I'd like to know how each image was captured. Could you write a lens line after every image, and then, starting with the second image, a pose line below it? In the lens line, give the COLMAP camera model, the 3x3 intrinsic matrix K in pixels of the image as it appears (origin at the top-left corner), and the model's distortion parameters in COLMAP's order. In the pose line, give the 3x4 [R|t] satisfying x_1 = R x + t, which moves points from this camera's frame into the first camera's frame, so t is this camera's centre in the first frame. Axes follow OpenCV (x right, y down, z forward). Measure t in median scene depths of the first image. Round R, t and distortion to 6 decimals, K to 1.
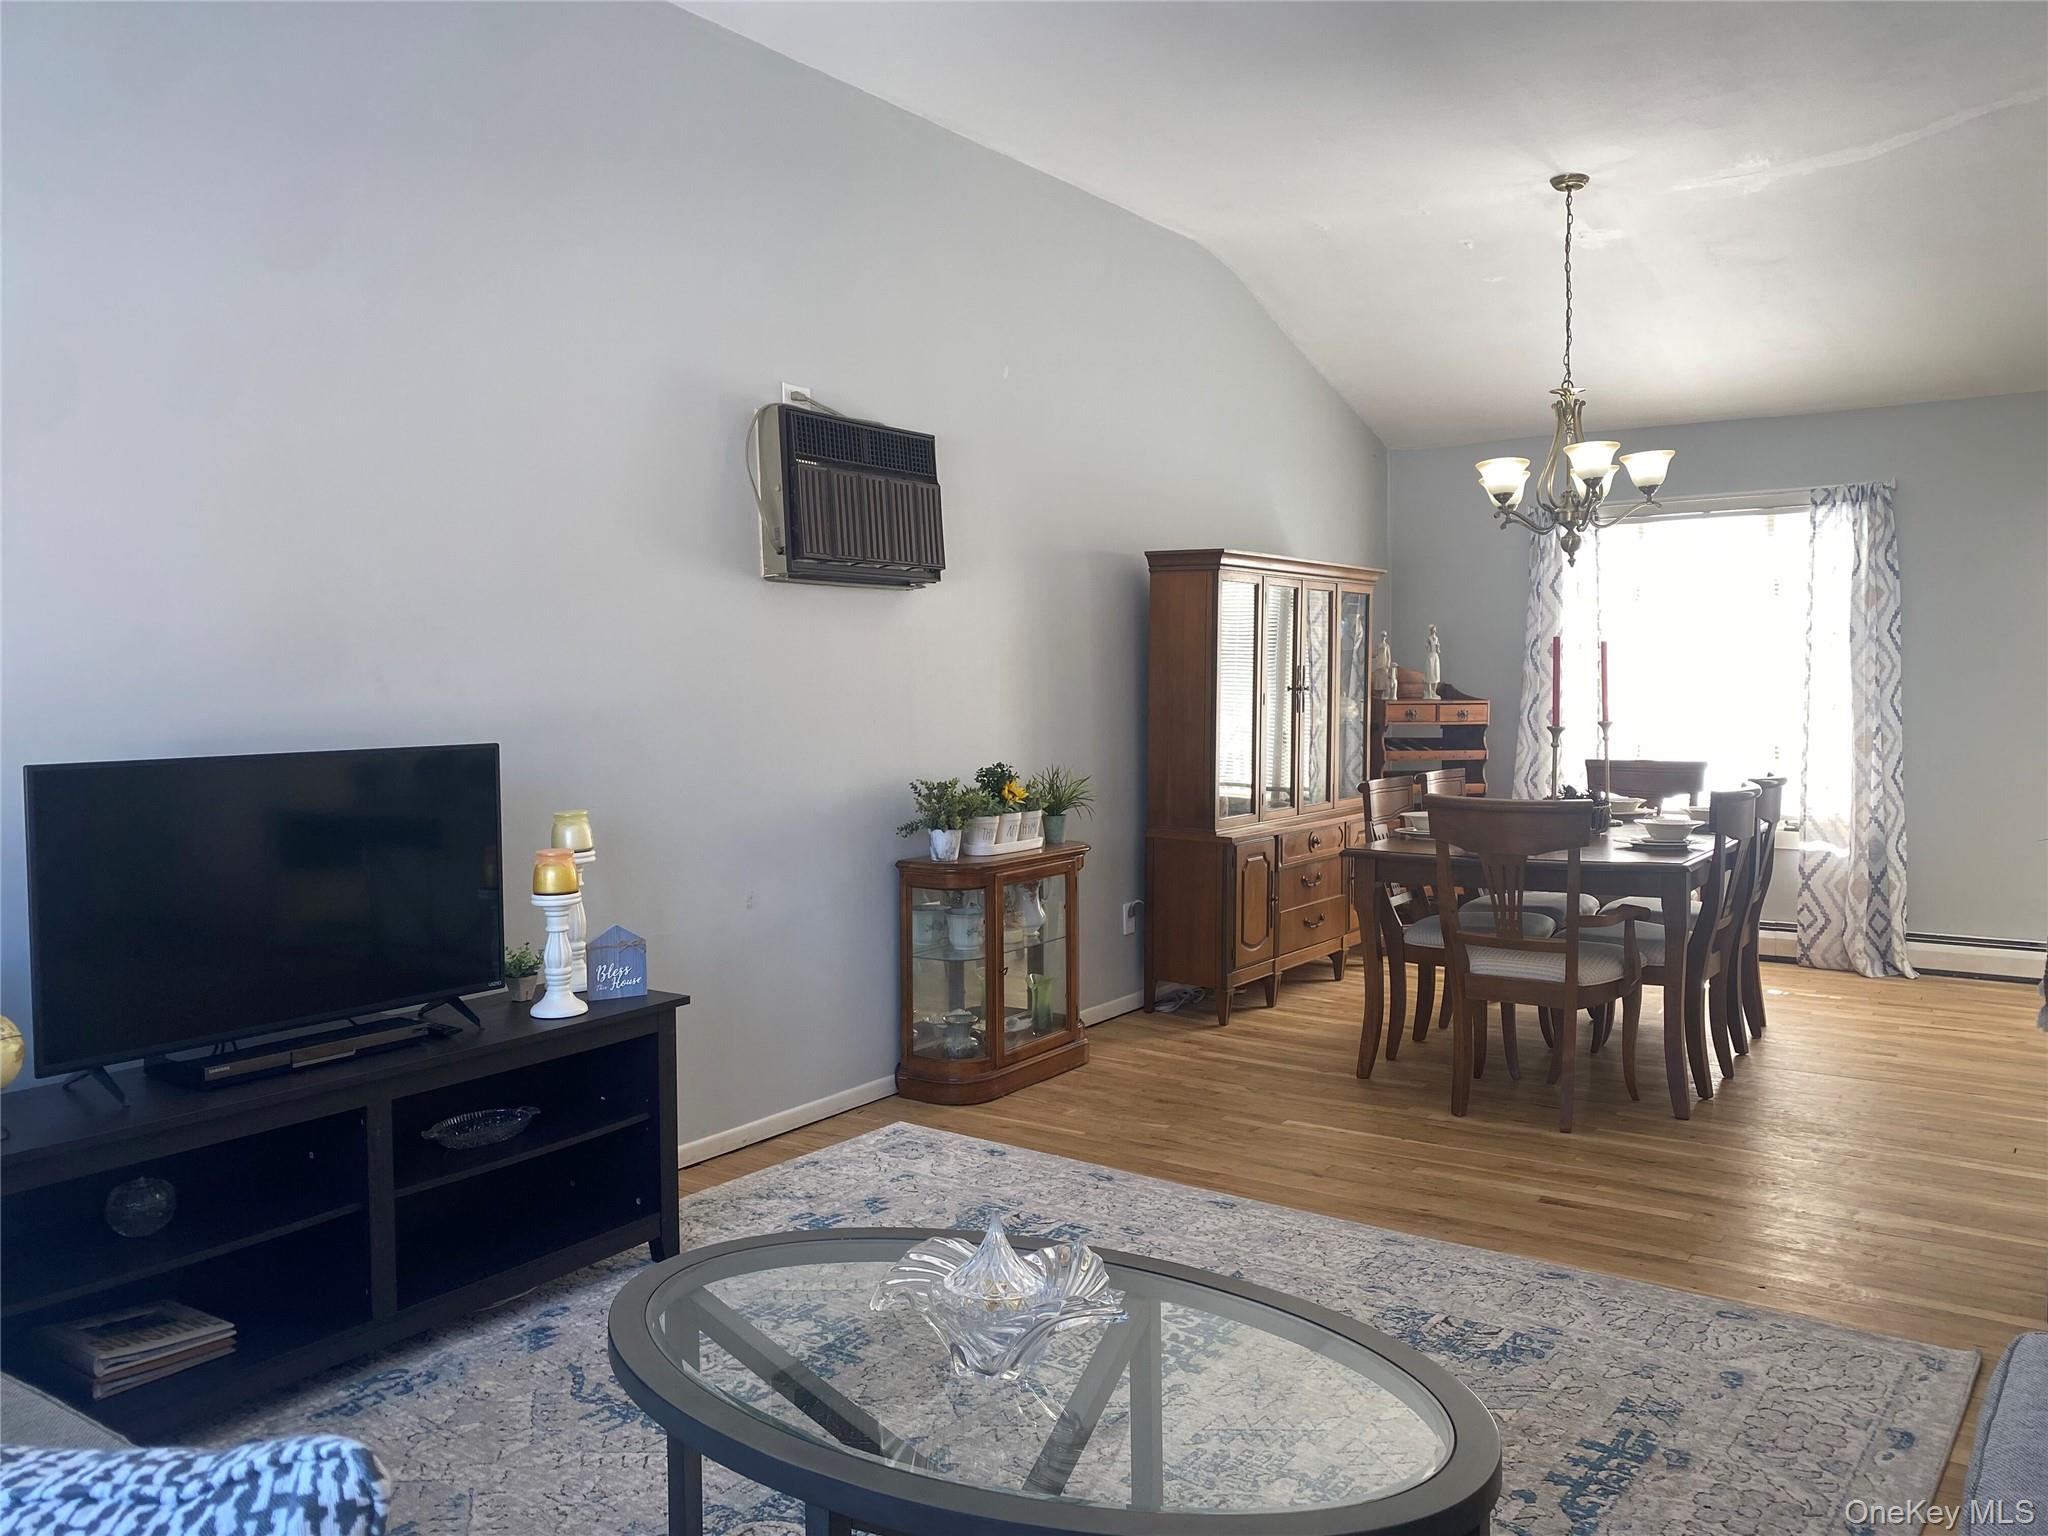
lens RADIAL K [[1568.6, 0, 1032.2], [0, 1568.6, 728.6], [0, 0, 1]] dist [0.043960, -0.061296]
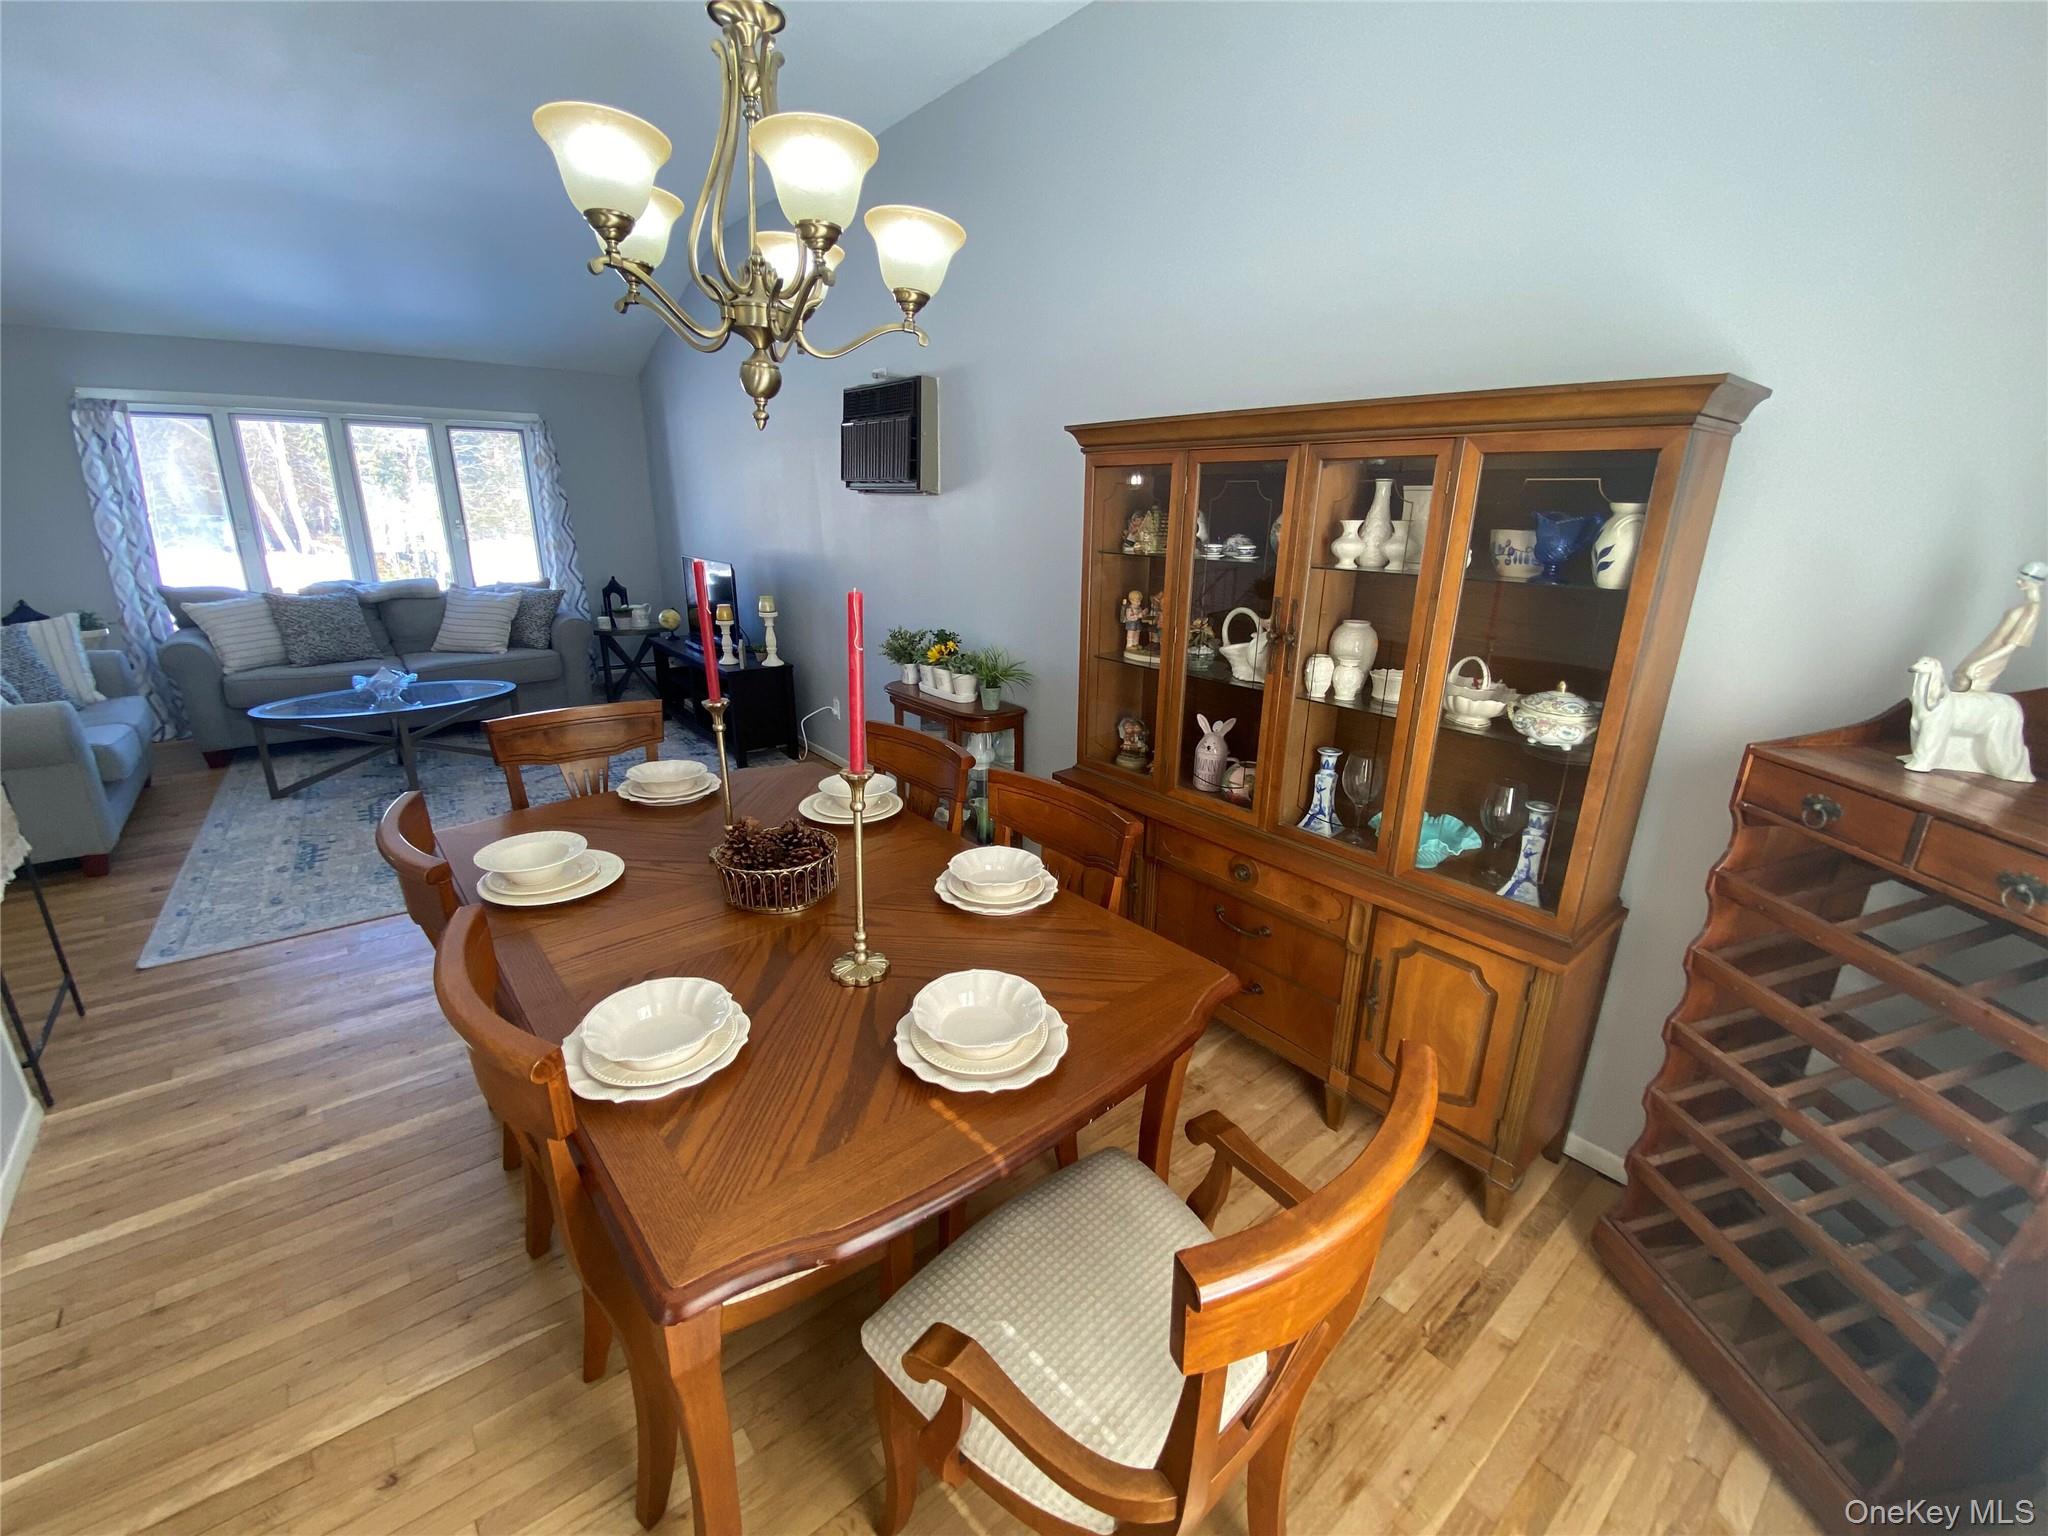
lens RADIAL K [[840.3, 0, 1026.0], [0, 840.3, 776.8], [0, 0, 1]] dist [0.000324, -0.008651]
pose [[-0.286633, 0.305339, -0.908080, 0.736551], [-0.049890, 0.941808, 0.332428, -0.117238], [0.956741, 0.140589, -0.254720, 1.454960]]
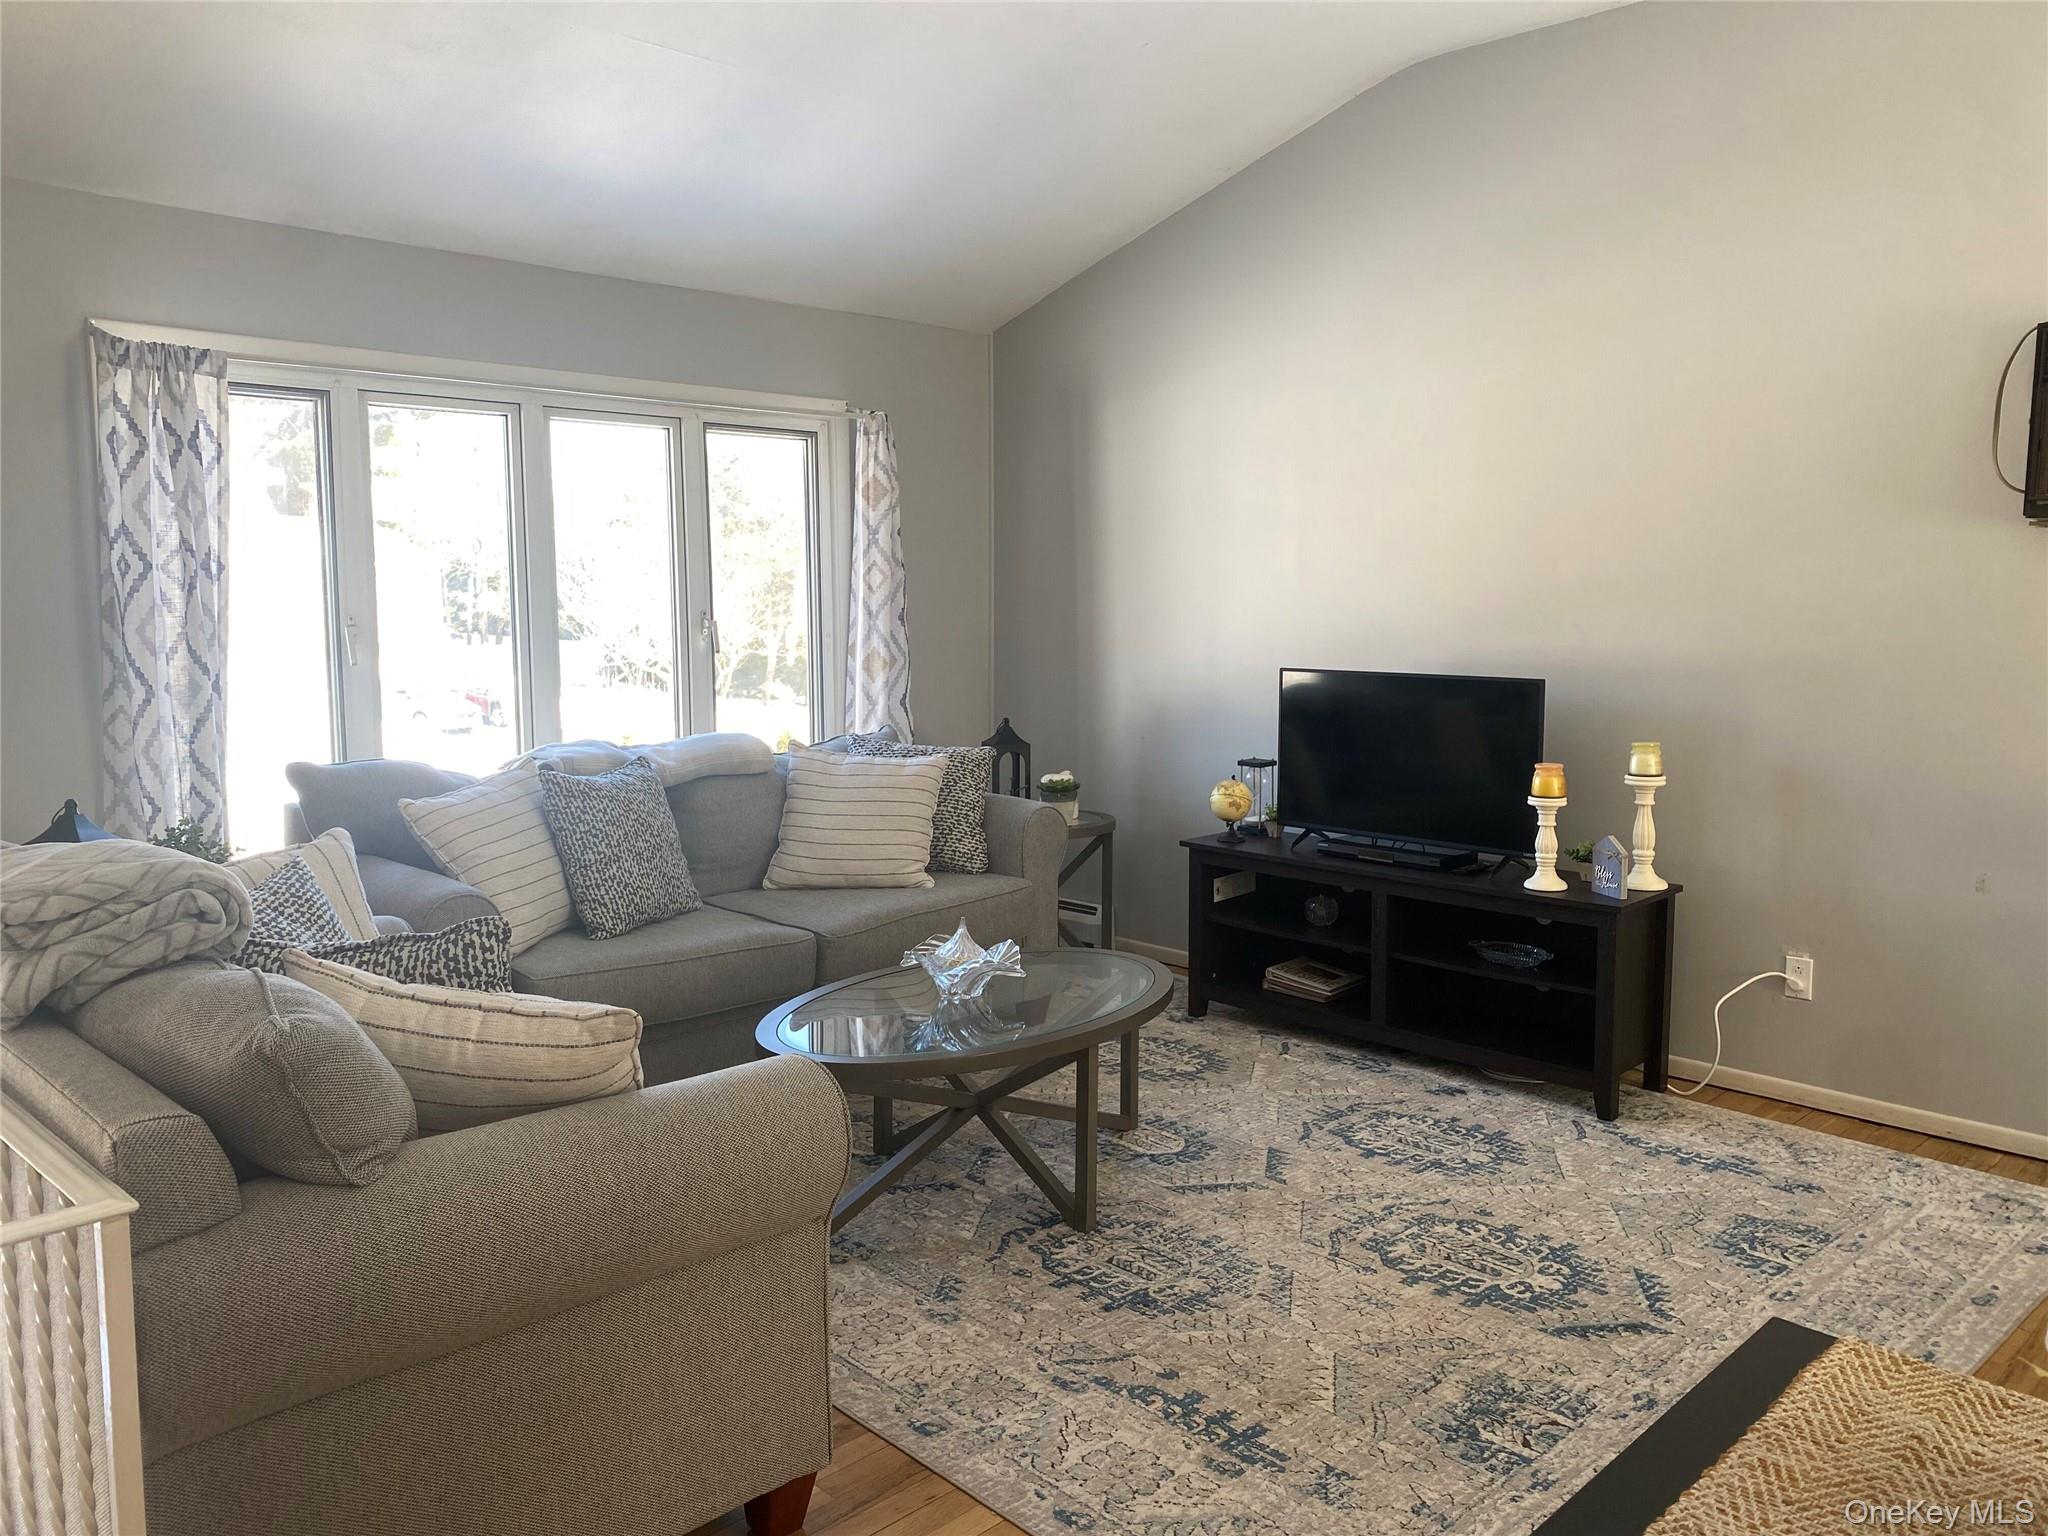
lens RADIAL K [[1568.6, 0, 1034.3], [0, 1568.6, 753.7], [0, 0, 1]] dist [0.043960, -0.061296]
pose [[-0.170174, 0.118378, -0.978278, 0.790454], [-0.031329, 0.991606, 0.125441, -0.061858], [0.984916, 0.051995, -0.165037, 0.599542]]
